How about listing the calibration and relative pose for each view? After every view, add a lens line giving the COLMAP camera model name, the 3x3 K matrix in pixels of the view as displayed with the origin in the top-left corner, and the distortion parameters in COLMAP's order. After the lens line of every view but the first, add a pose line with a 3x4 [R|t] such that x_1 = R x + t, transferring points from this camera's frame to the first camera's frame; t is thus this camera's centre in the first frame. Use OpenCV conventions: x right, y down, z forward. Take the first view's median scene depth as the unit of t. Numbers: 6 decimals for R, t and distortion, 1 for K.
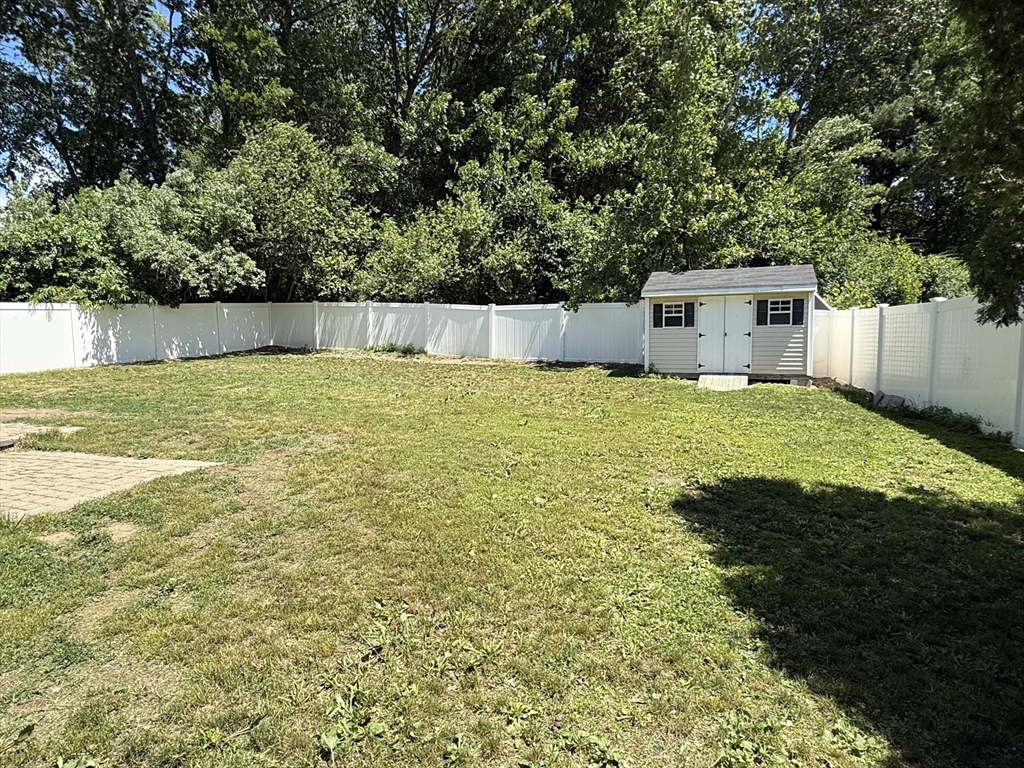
lens RADIAL K [[579.3, 0, 511.8], [0, 579.3, 383.9], [0, 0, 1]] dist [0.008460, -0.002460]
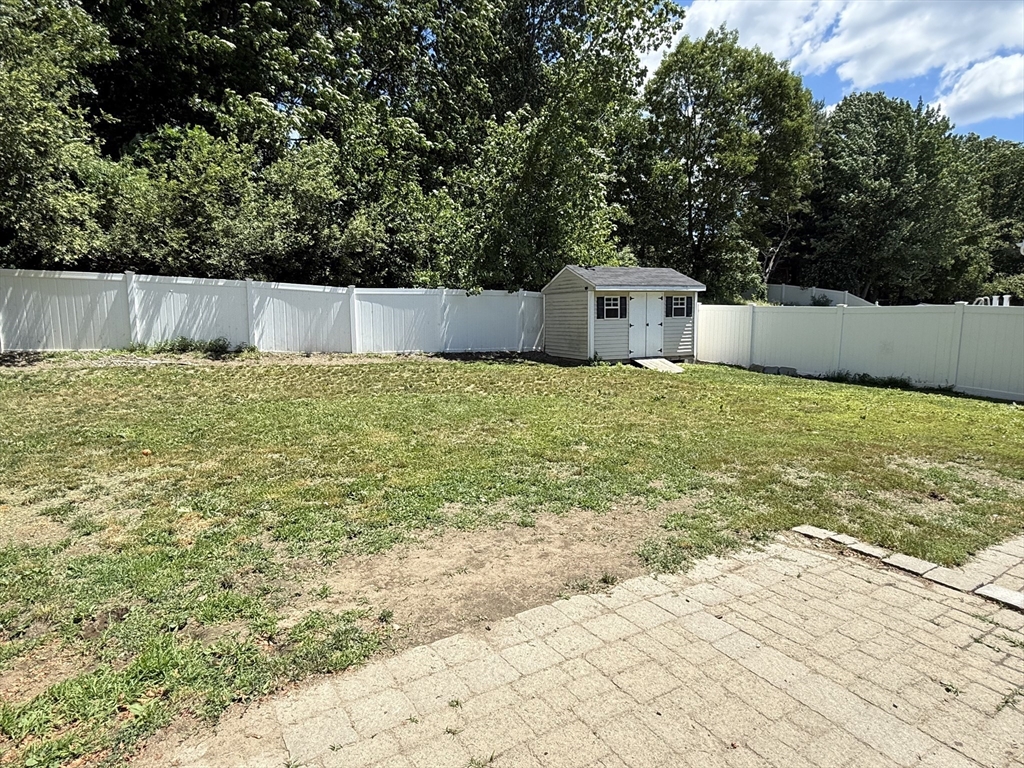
lens RADIAL K [[579.3, 0, 511.7], [0, 579.3, 385.5], [0, 0, 1]] dist [0.008460, -0.002460]
pose [[0.654047, -0.093867, 0.750608, -0.677731], [0.061185, 0.995585, 0.071189, -0.059411], [-0.753976, -0.000635, 0.656902, 0.407743]]
